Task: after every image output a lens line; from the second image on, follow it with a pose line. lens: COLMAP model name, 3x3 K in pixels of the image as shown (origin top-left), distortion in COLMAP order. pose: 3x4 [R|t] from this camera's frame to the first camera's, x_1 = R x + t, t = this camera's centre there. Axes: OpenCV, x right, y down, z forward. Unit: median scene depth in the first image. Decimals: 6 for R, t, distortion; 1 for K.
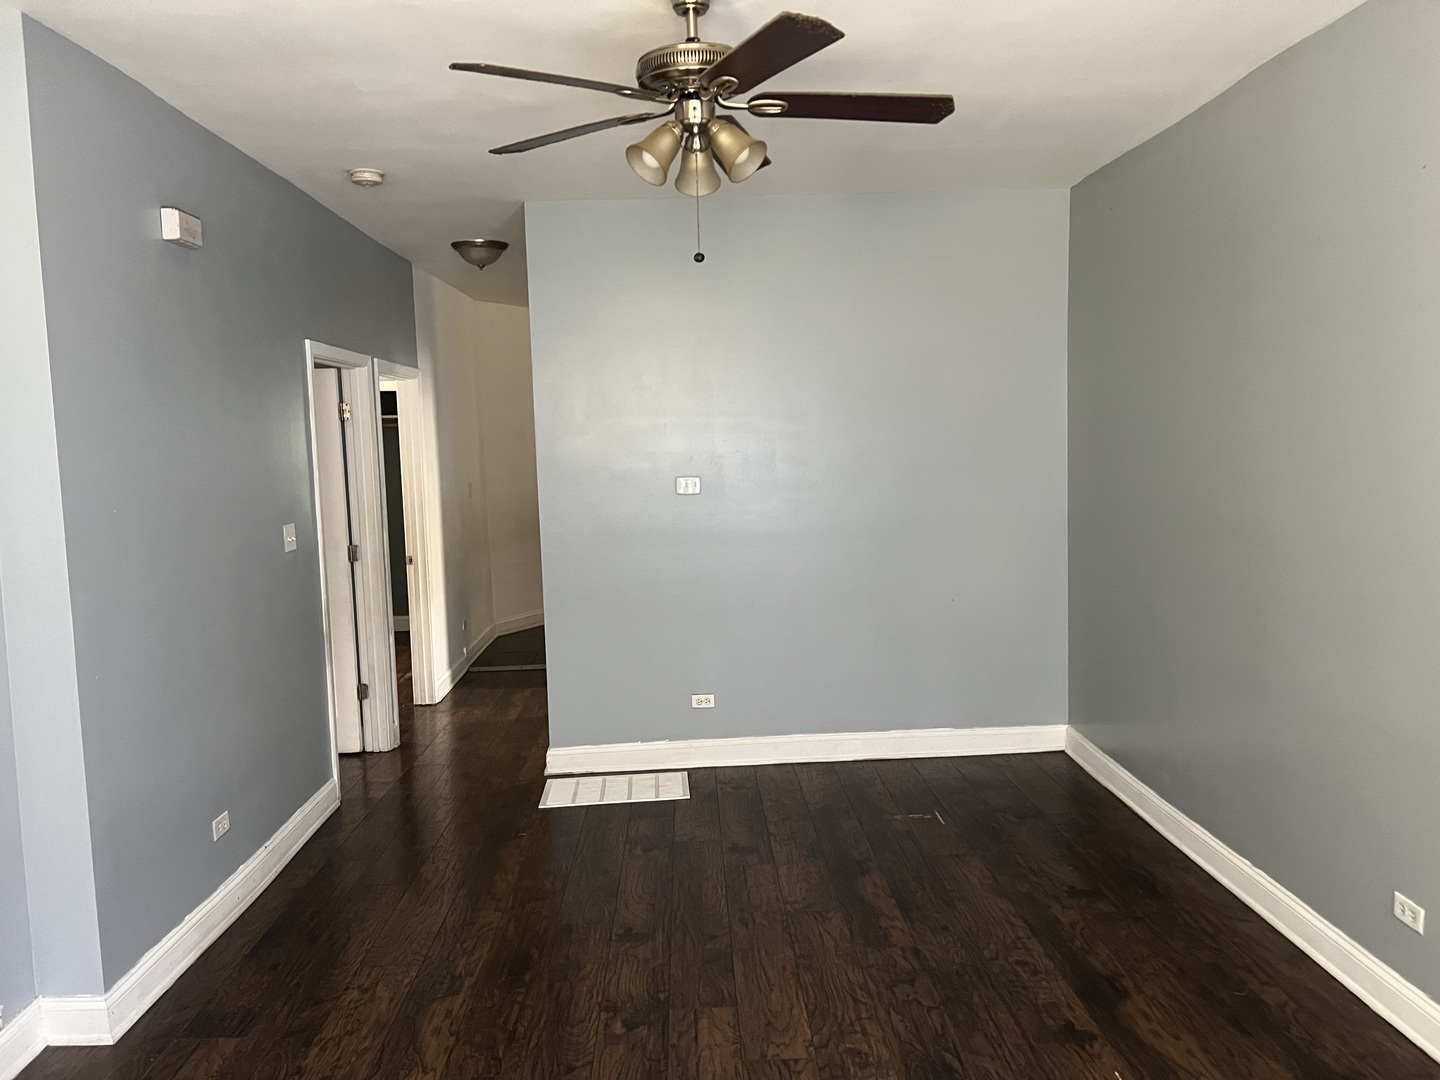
lens RADIAL K [[1083.5, 0, 735.7], [0, 1083.5, 537.7], [0, 0, 1]] dist [0.034124, -0.024284]
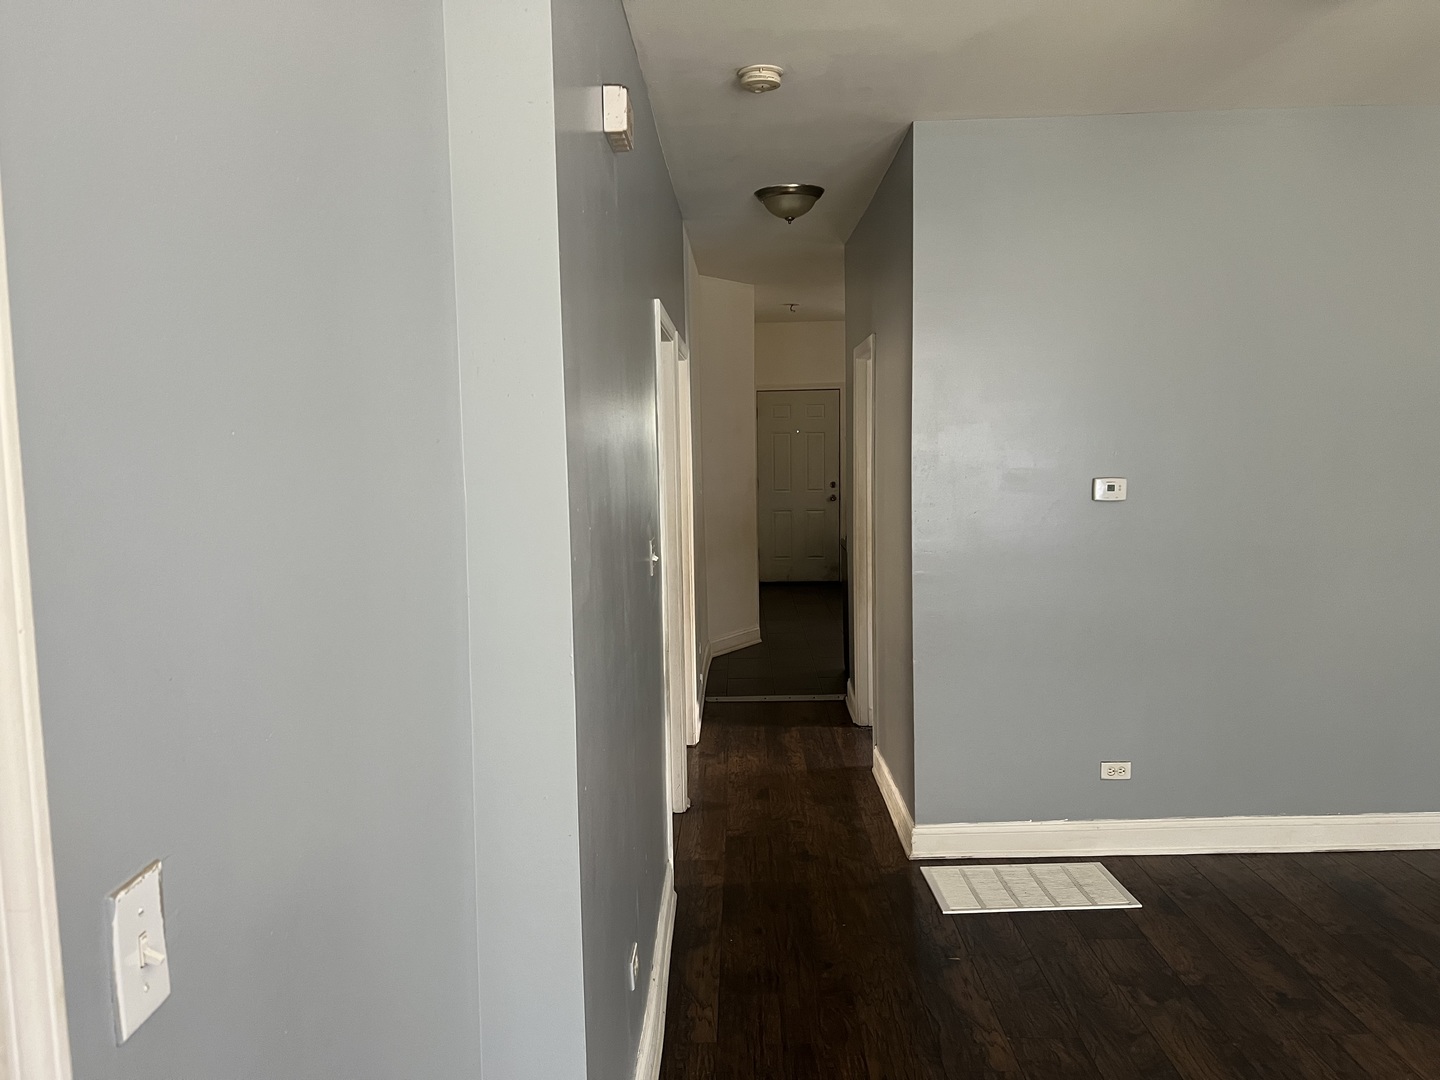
lens RADIAL K [[1083.5, 0, 705.4], [0, 1083.5, 543.6], [0, 0, 1]] dist [0.034124, -0.024284]
pose [[0.997464, 0.009319, -0.070561, -0.271684], [-0.009040, 0.999950, 0.004272, -0.011055], [0.070597, -0.003623, 0.997498, 0.210888]]
